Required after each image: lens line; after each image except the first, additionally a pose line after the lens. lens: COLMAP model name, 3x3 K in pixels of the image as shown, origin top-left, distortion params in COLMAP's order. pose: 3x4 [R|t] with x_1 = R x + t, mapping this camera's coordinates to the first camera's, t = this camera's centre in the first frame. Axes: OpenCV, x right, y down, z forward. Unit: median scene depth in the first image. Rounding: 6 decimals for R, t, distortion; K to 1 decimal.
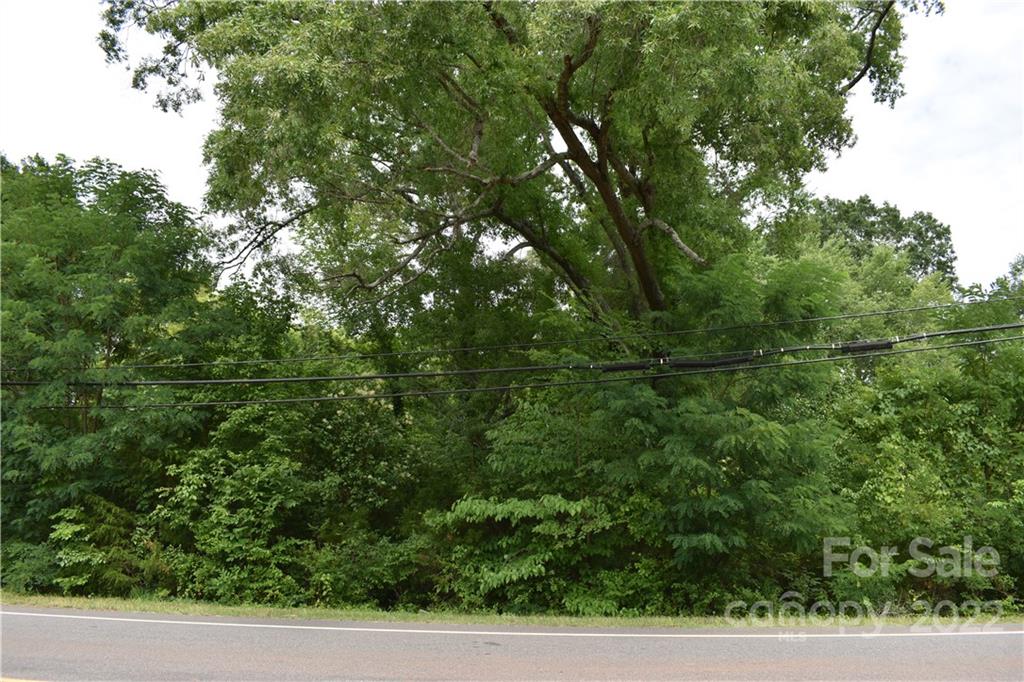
lens RADIAL K [[796.7, 0, 512.3], [0, 796.7, 336.8], [0, 0, 1]] dist [-0.098759, 0.020757]
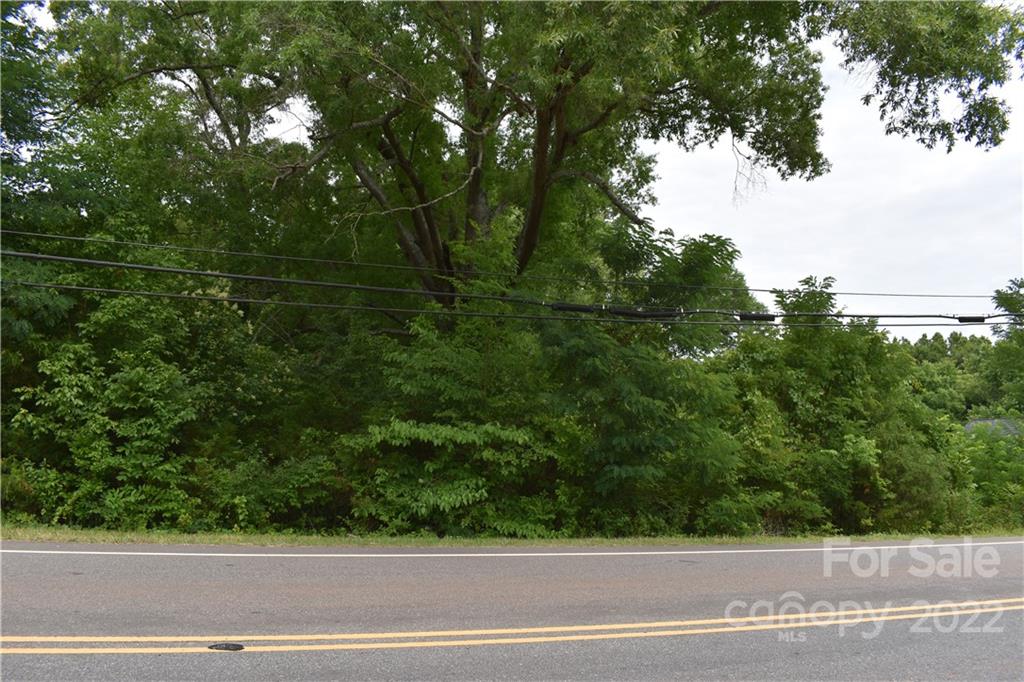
lens RADIAL K [[796.7, 0, 511.5], [0, 796.7, 336.9], [0, 0, 1]] dist [-0.098759, 0.020757]
pose [[0.877105, 0.103324, 0.469054, -0.402854], [-0.145915, 0.987752, 0.055269, 0.028096], [-0.457598, -0.116919, 0.881439, 0.090728]]
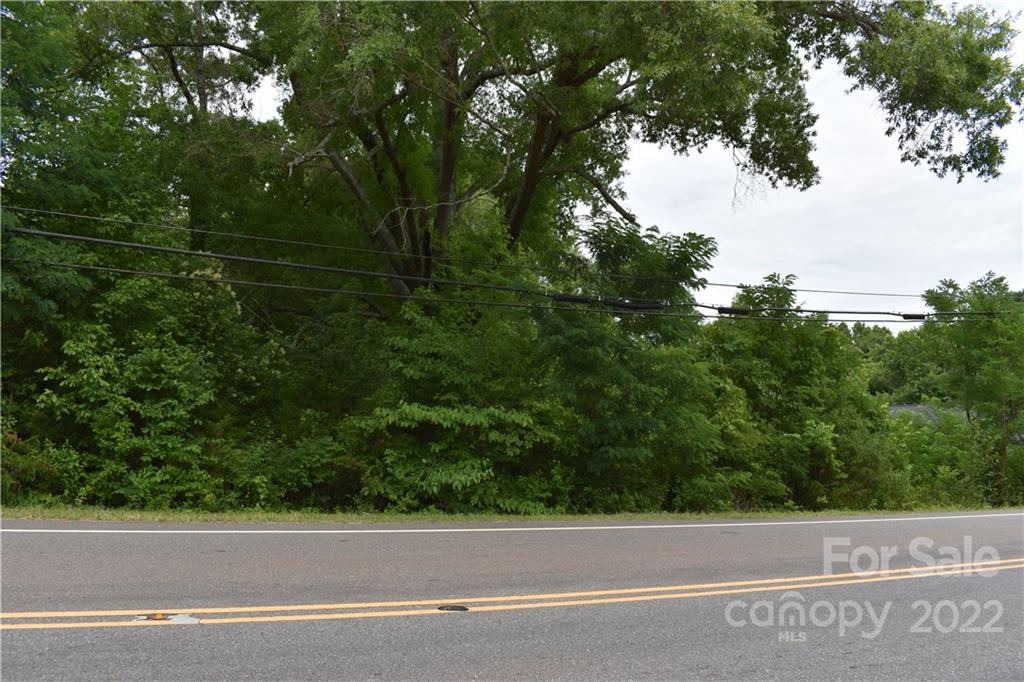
lens RADIAL K [[796.7, 0, 513.3], [0, 796.7, 340.2], [0, 0, 1]] dist [-0.098759, 0.020757]
pose [[0.814699, 0.105758, 0.570158, -0.535352], [-0.173745, 0.982576, 0.066007, 0.033922], [-0.553243, -0.152838, 0.818879, 0.107164]]
